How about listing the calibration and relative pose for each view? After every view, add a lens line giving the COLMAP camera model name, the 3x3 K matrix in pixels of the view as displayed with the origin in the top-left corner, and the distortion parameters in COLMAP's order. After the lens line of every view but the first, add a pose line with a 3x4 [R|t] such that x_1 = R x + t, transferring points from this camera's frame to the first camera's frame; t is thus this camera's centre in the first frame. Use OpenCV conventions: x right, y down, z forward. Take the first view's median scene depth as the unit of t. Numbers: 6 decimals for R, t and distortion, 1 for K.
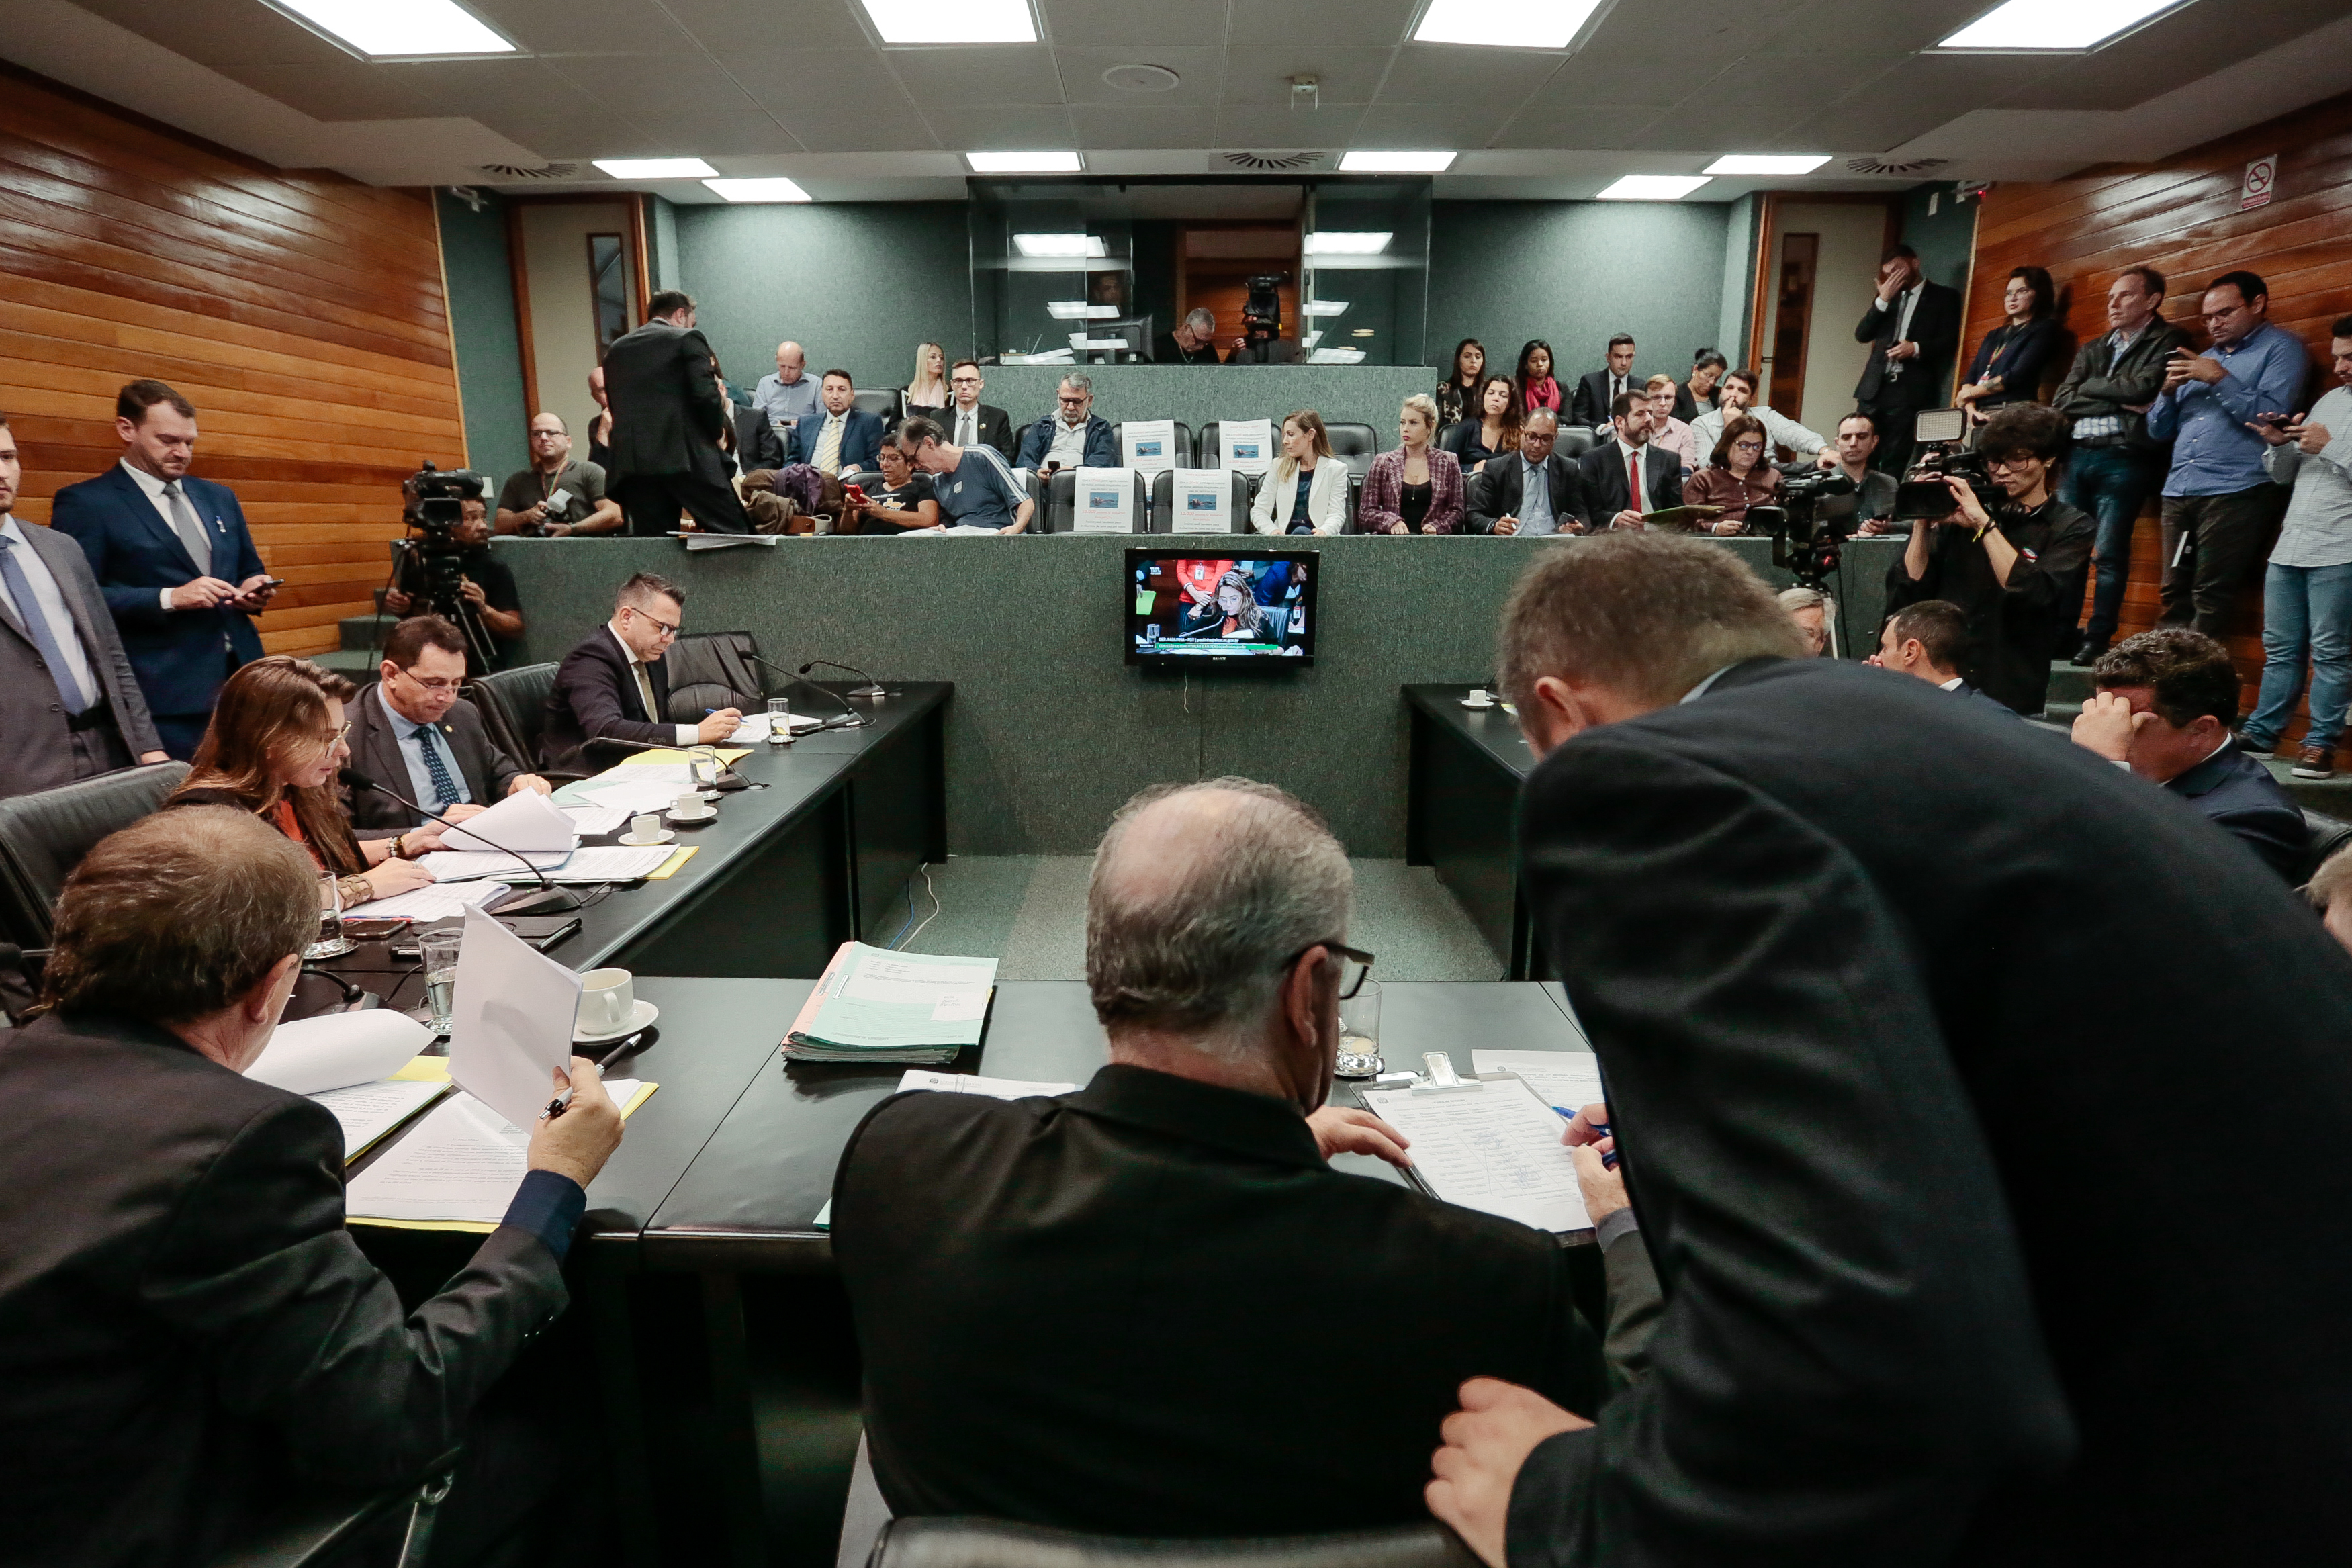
lens RADIAL K [[1120.2, 0, 1176.0], [0, 1120.2, 784.0], [0, 0, 1]] dist [-0.048259, 0.014764]
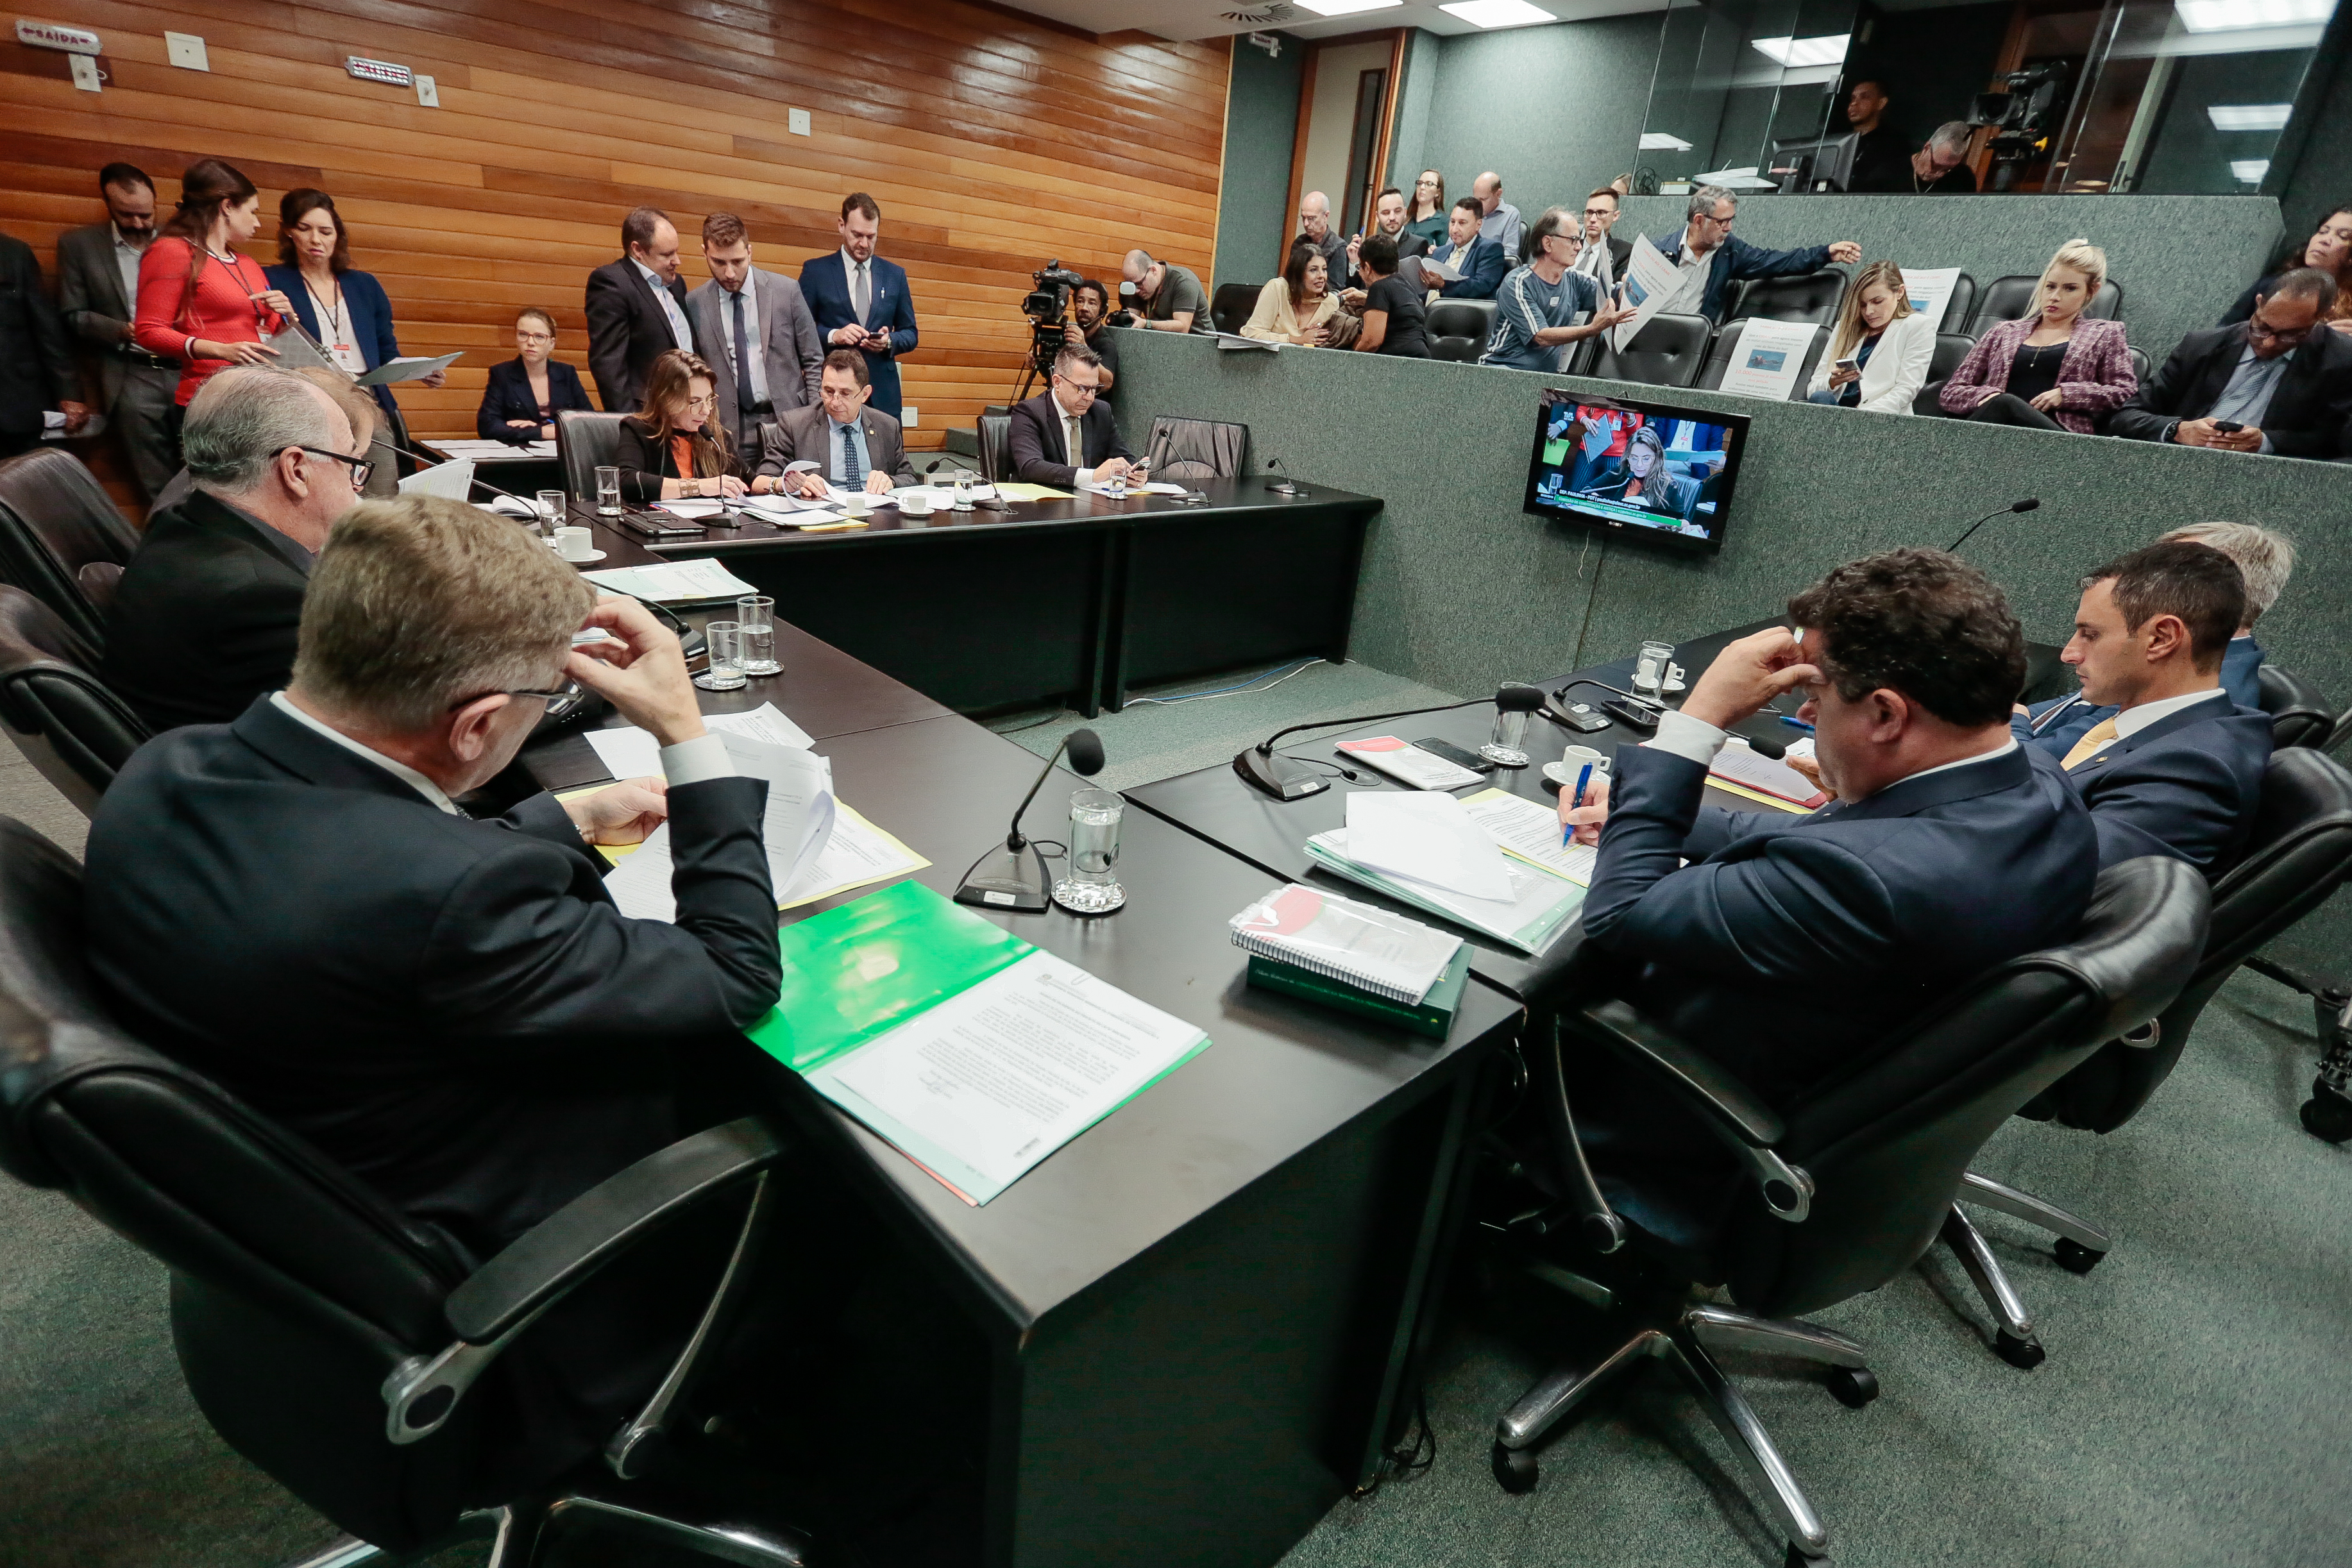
lens RADIAL K [[1120.2, 0, 1176.0], [0, 1120.2, 784.0], [0, 0, 1]] dist [-0.048259, 0.014764]
pose [[0.683125, 0.333781, -0.649562, 0.446185], [-0.253385, 0.942519, 0.217841, -0.017587], [0.684935, 0.015777, 0.728433, 0.094982]]
